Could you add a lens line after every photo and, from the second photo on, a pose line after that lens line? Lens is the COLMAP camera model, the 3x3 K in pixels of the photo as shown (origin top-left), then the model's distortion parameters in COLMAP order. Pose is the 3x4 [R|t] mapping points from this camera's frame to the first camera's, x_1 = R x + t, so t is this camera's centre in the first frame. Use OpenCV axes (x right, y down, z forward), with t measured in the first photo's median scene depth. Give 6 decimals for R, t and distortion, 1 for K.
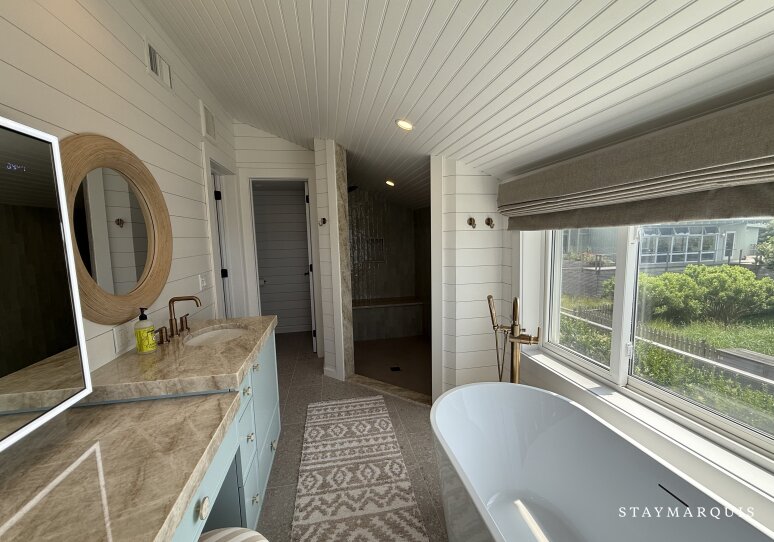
lens RADIAL K [[309.7, 0, 385.0], [0, 309.7, 269.0], [0, 0, 1]] dist [-0.001427, 0.000535]
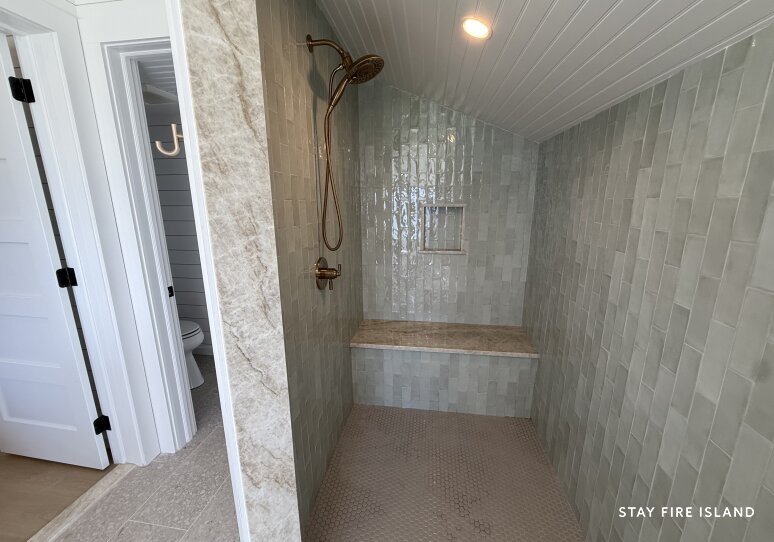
lens RADIAL K [[309.7, 0, 385.4], [0, 309.7, 272.2], [0, 0, 1]] dist [-0.001427, 0.000535]
pose [[0.946932, 0.093367, -0.307575, 0.038138], [-0.054561, 0.989687, 0.132451, -0.056107], [0.316769, -0.108641, 0.942260, 0.523634]]
